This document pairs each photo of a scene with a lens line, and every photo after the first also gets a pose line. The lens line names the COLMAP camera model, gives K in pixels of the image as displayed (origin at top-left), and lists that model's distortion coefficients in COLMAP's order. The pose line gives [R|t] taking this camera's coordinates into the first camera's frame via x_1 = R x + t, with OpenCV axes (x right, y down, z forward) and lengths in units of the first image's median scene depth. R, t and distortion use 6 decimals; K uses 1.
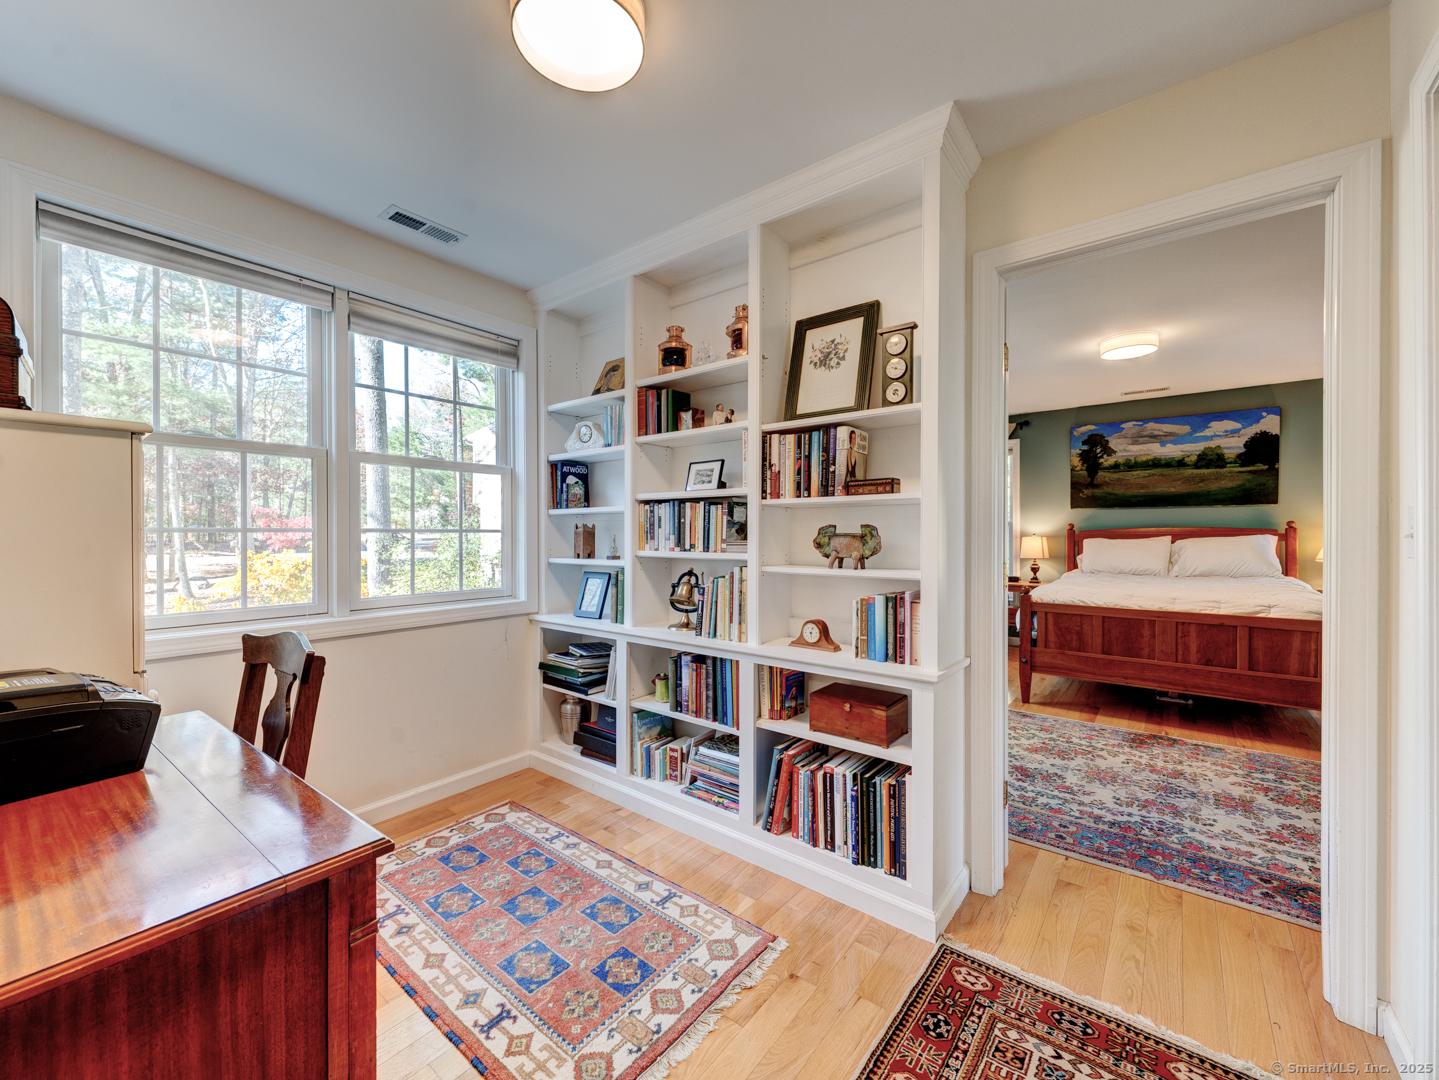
lens RADIAL K [[577.5, 0, 722.2], [0, 577.5, 531.8], [0, 0, 1]] dist [0.001045, 0.000018]
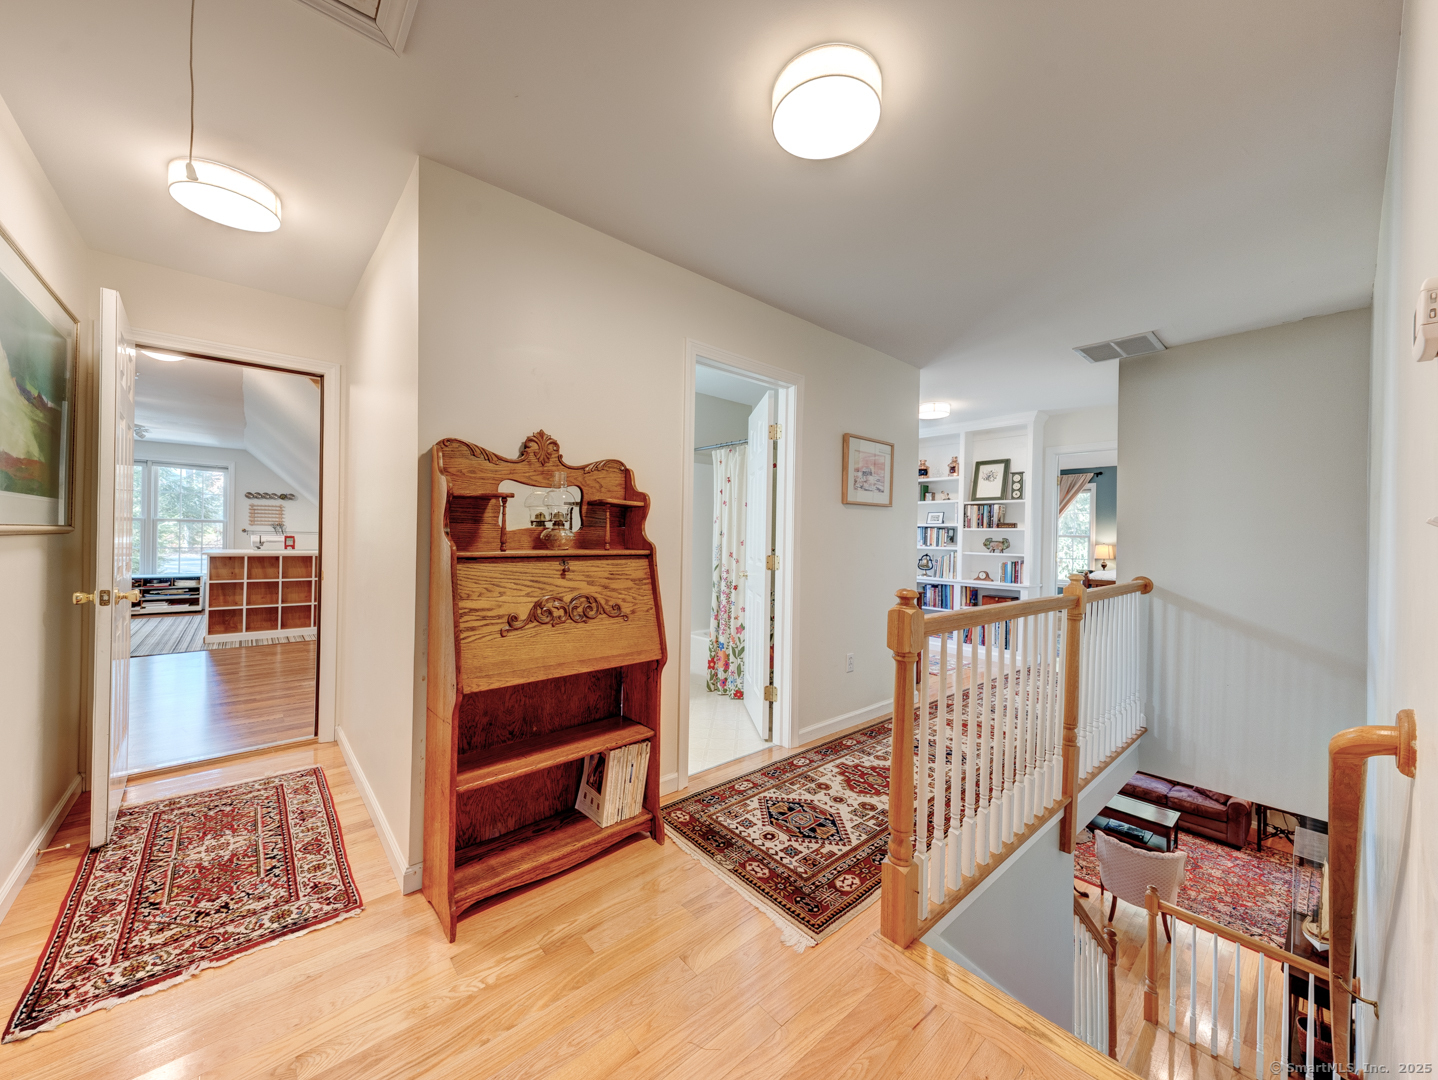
lens RADIAL K [[546.5, 0, 713.7], [0, 546.5, 533.7], [0, 0, 1]] dist [0.009393, -0.000182]
pose [[0.981979, 0.017890, -0.188141, -0.441493], [-0.018575, 0.999826, -0.001878, -0.001301], [0.188074, 0.005339, 0.982140, -1.311645]]
